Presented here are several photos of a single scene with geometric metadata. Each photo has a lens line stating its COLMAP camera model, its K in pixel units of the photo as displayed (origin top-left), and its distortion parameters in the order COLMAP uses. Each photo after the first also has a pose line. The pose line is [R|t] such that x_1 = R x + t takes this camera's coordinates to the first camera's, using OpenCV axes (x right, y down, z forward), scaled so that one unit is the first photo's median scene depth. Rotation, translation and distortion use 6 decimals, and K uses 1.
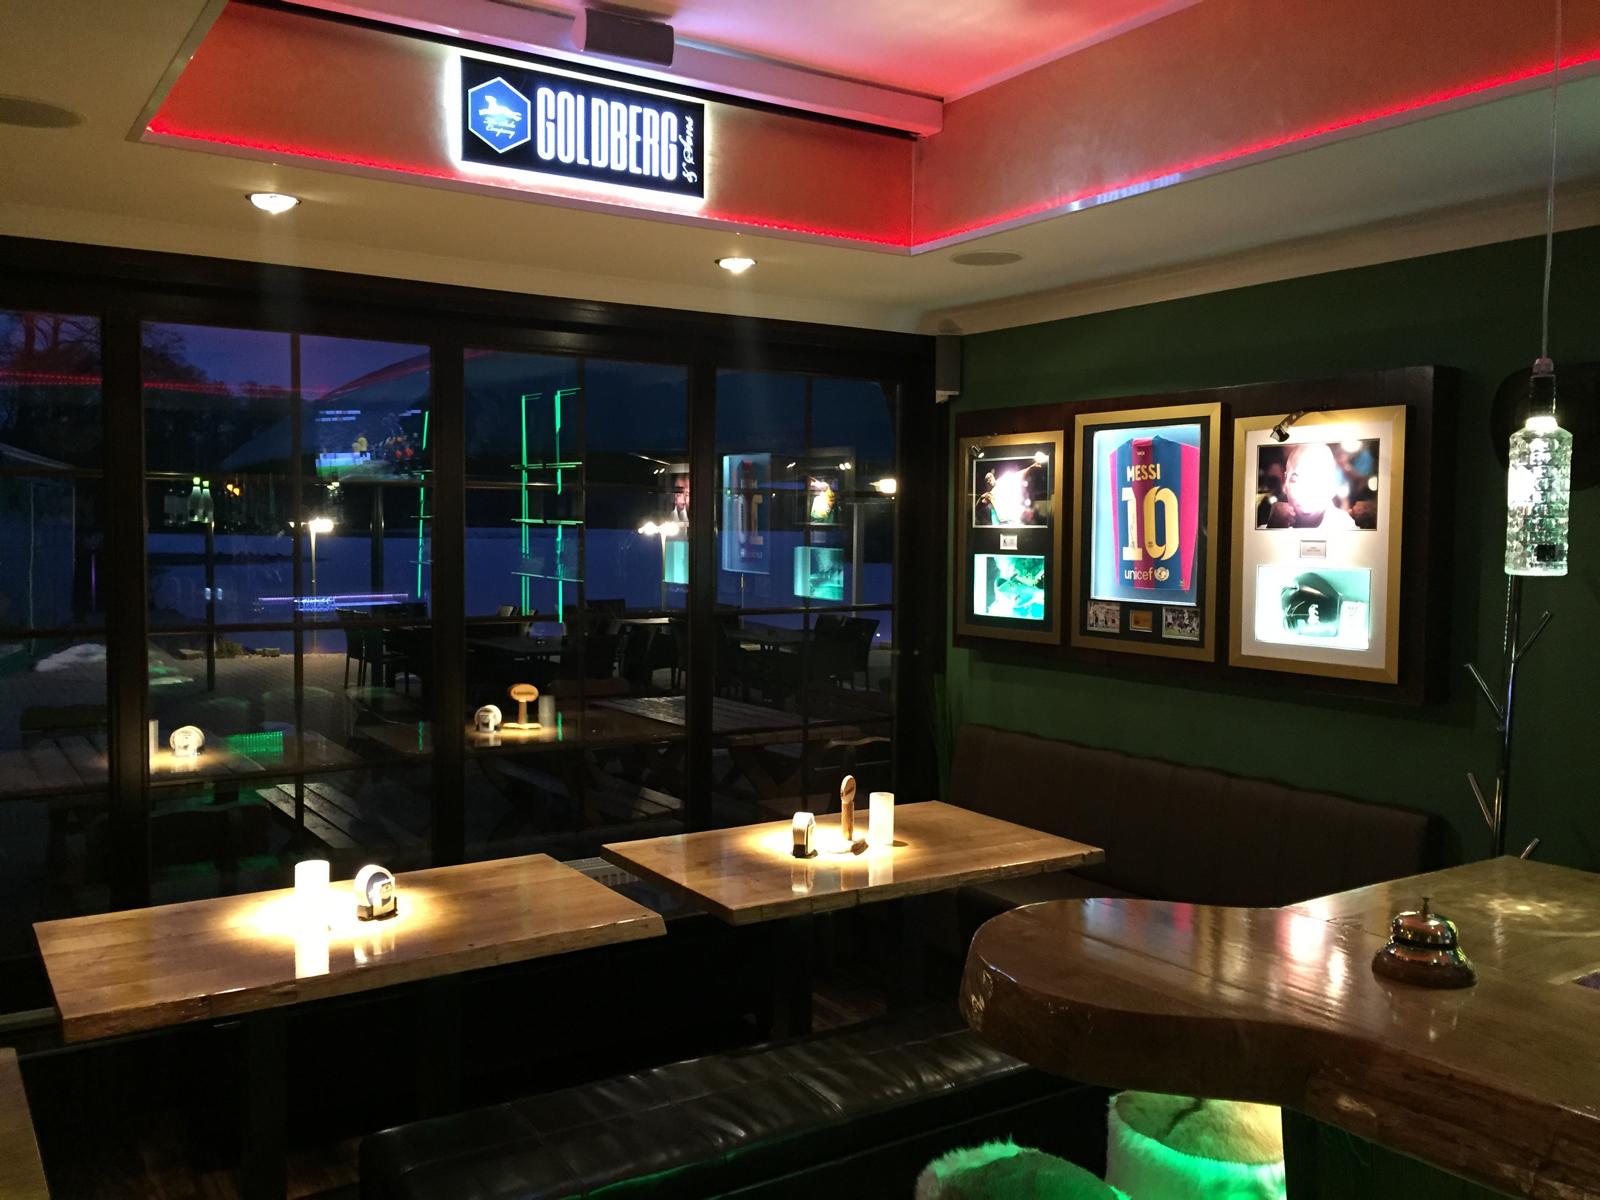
lens RADIAL K [[1360.0, 0, 793.9], [0, 1360.0, 601.0], [0, 0, 1]] dist [0.065903, -0.009507]
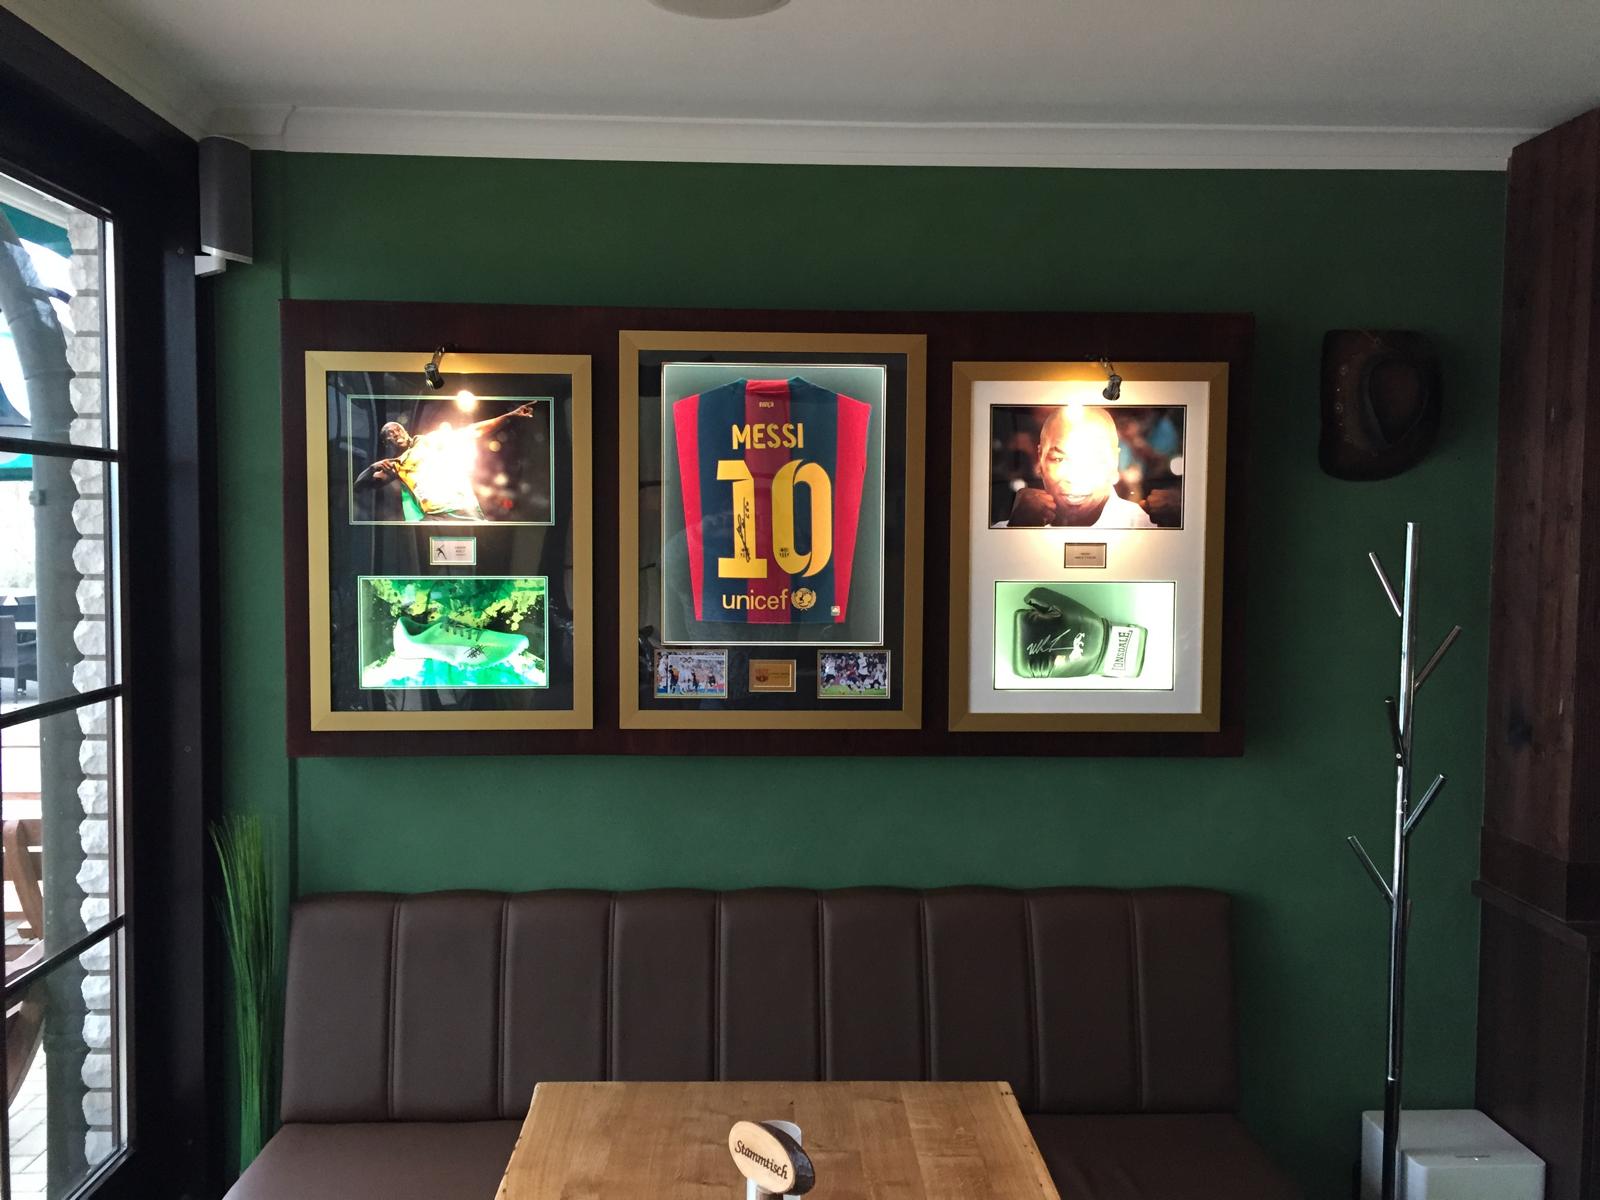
lens RADIAL K [[1360.0, 0, 793.9], [0, 1360.0, 601.0], [0, 0, 1]] dist [0.065903, -0.009507]
pose [[0.515346, -0.047253, 0.855678, -0.280382], [0.047184, 0.998529, 0.026725, -0.036933], [-0.855682, 0.026602, 0.516818, 0.701041]]
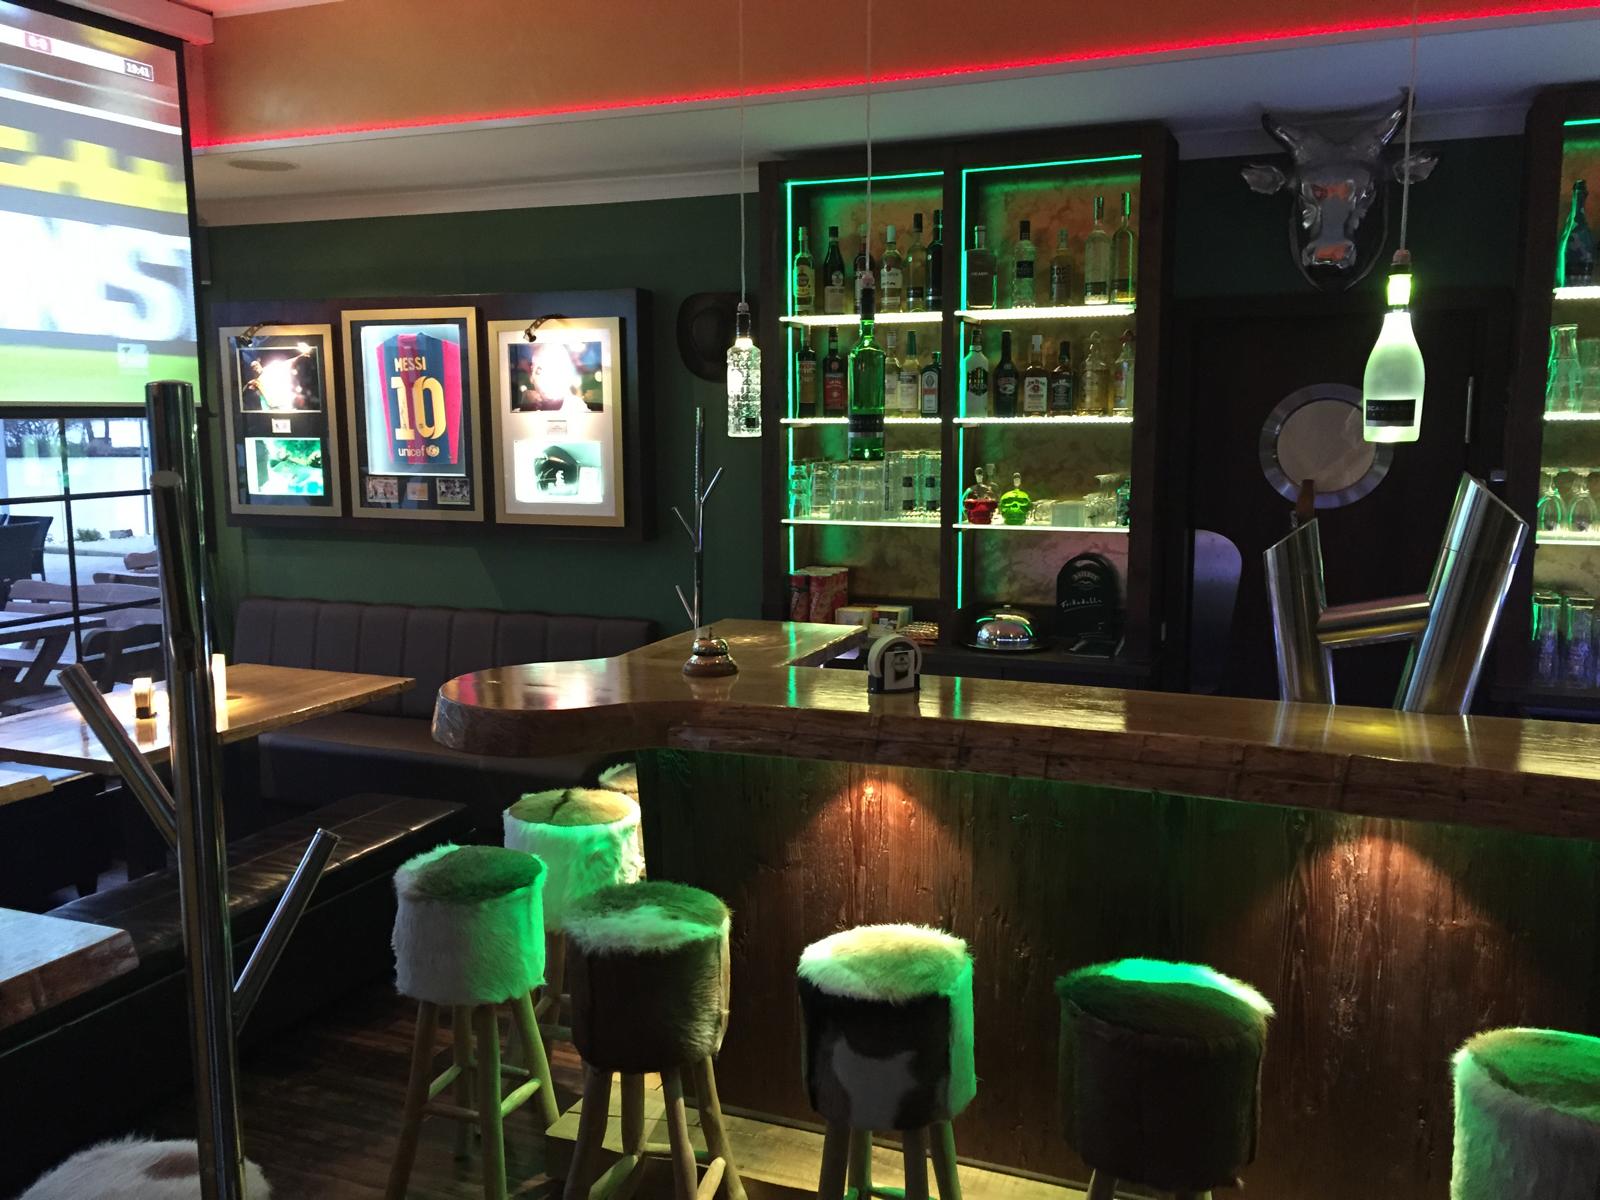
lens RADIAL K [[1360.0, 0, 793.9], [0, 1360.0, 601.0], [0, 0, 1]] dist [0.065903, -0.009507]
pose [[0.823991, -0.089505, 0.559488, -0.154469], [0.043452, 0.994518, 0.095106, 0.011095], [-0.564934, -0.054055, 0.823364, -0.170635]]
